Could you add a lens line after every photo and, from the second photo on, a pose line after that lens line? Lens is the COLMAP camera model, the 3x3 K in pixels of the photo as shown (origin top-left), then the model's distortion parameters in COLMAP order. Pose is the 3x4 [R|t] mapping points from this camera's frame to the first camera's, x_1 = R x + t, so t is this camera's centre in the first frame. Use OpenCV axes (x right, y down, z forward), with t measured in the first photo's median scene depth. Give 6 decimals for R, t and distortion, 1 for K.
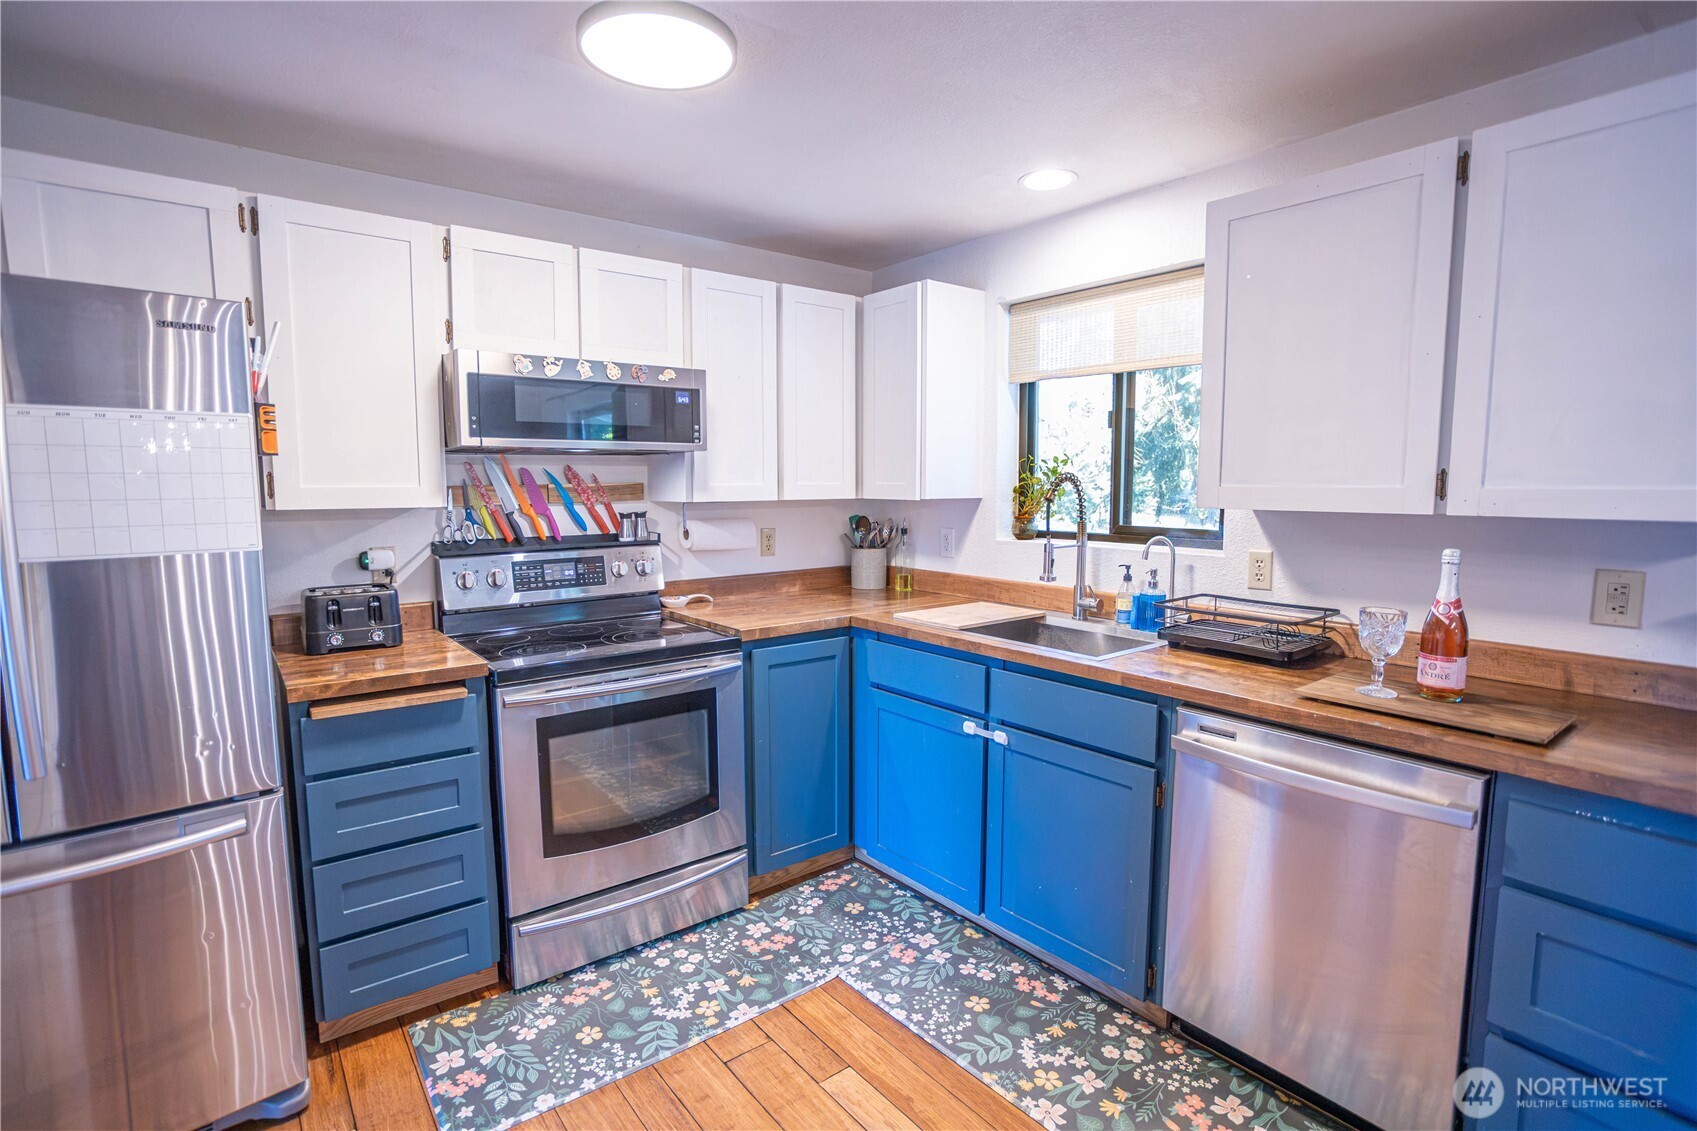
lens RADIAL K [[821.0, 0, 848.5], [0, 821.0, 565.5], [0, 0, 1]] dist [-0.057109, 0.026824]
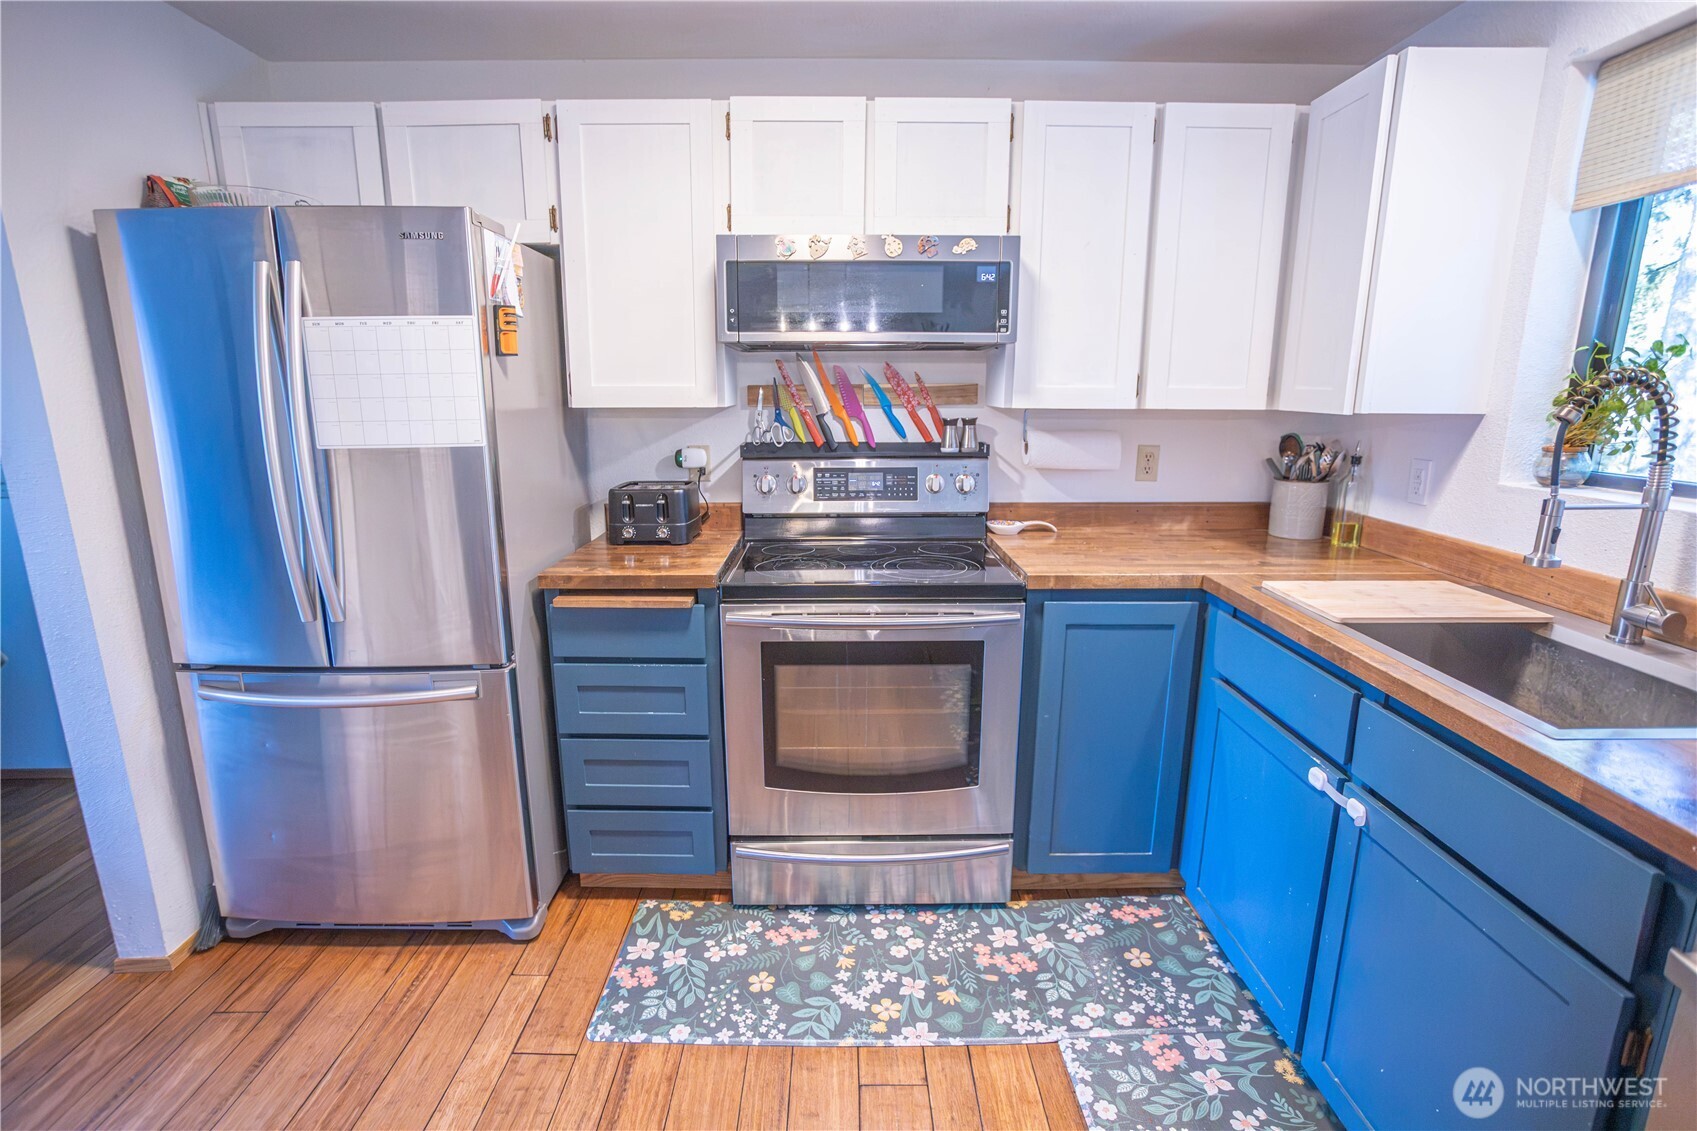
lens RADIAL K [[821.0, 0, 848.5], [0, 821.0, 565.5], [0, 0, 1]] dist [-0.057109, 0.026824]
pose [[0.783764, 0.136792, -0.605807, 0.215524], [-0.064912, 0.988142, 0.139144, -0.028960], [0.617657, -0.069732, 0.783350, 0.291462]]
